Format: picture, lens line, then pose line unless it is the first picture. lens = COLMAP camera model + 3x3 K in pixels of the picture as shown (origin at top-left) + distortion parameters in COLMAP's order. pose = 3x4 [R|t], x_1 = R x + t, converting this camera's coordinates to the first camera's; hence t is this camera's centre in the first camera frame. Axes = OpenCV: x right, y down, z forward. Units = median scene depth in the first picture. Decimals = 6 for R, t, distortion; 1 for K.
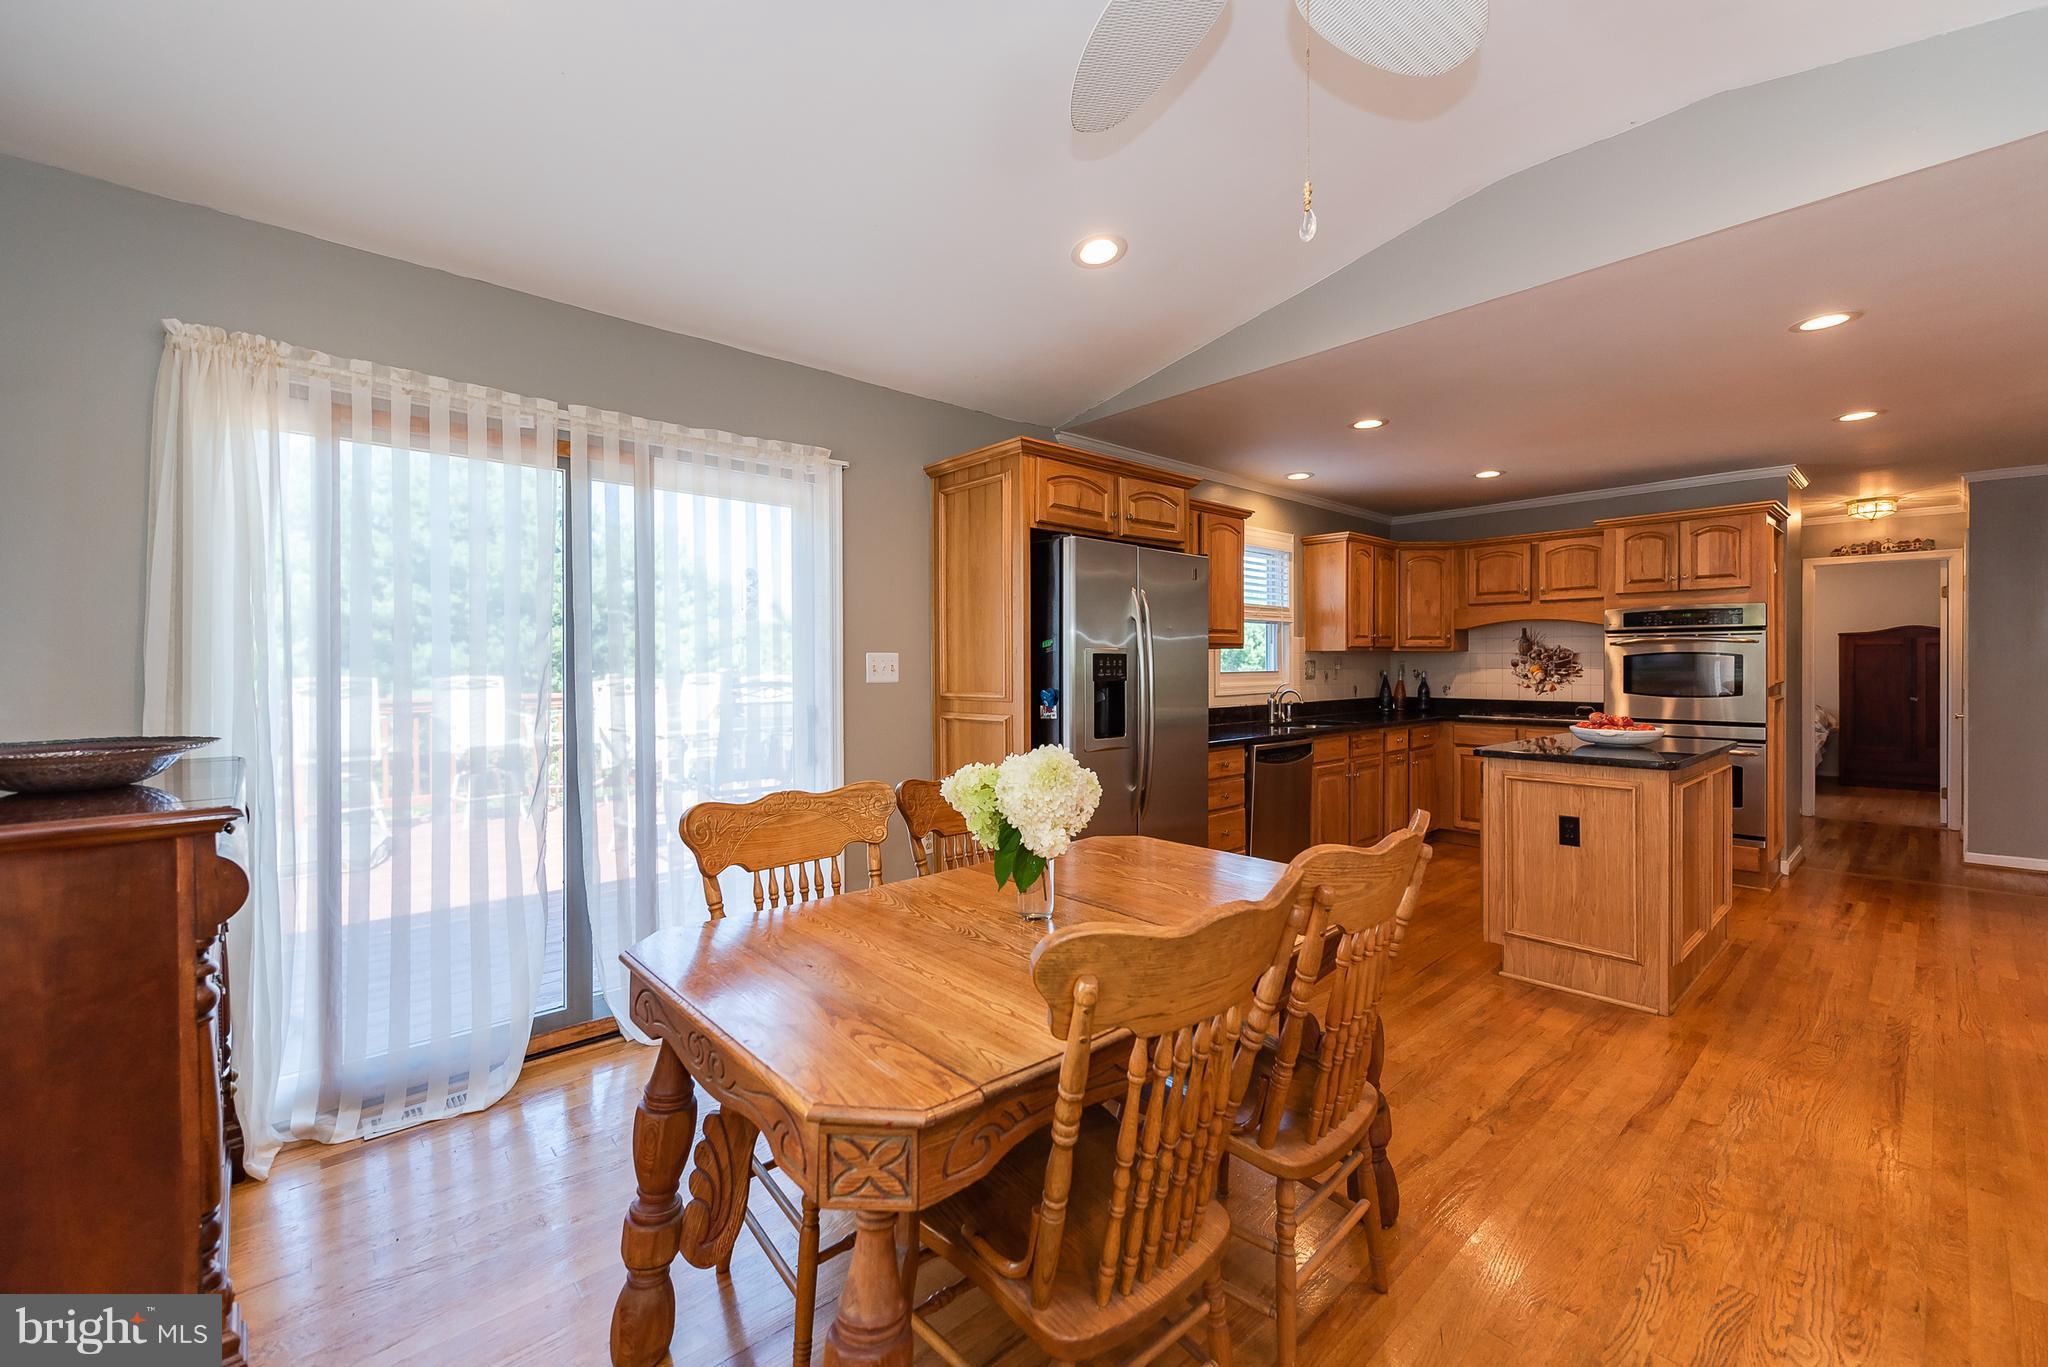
lens RADIAL K [[819.3, 0, 1015.1], [0, 819.3, 671.8], [0, 0, 1]] dist [-0.001897, -0.001512]
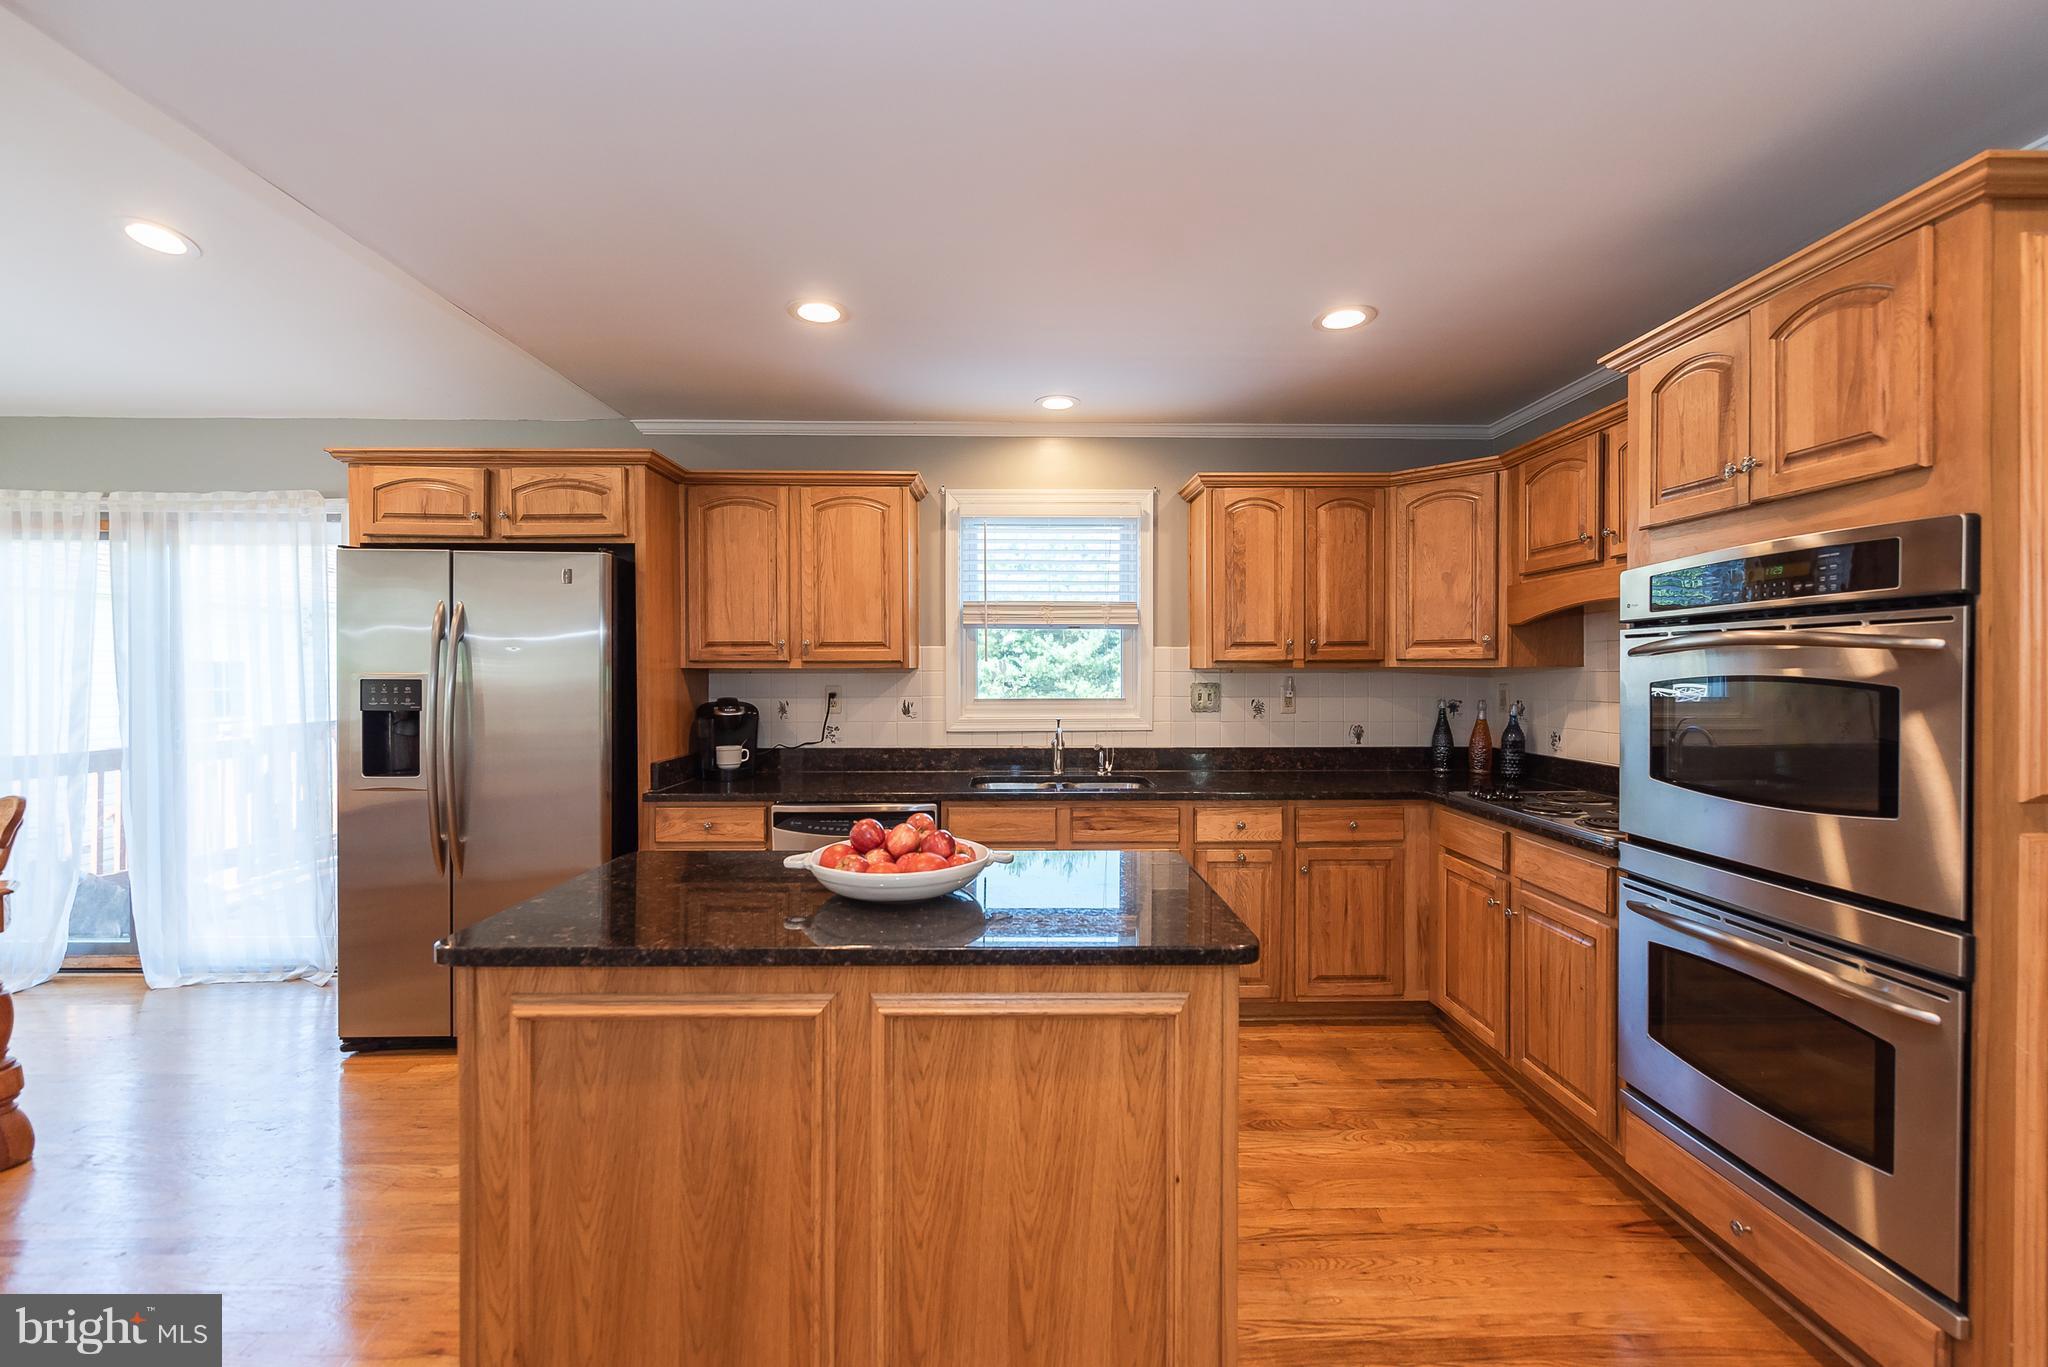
lens RADIAL K [[819.3, 0, 1030.9], [0, 819.3, 674.2], [0, 0, 1]] dist [-0.001897, -0.001512]
pose [[0.761206, 0.005422, -0.648487, 1.046283], [-0.009755, 0.999948, -0.003090, -0.026784], [0.648436, 0.008678, 0.761219, 0.683531]]
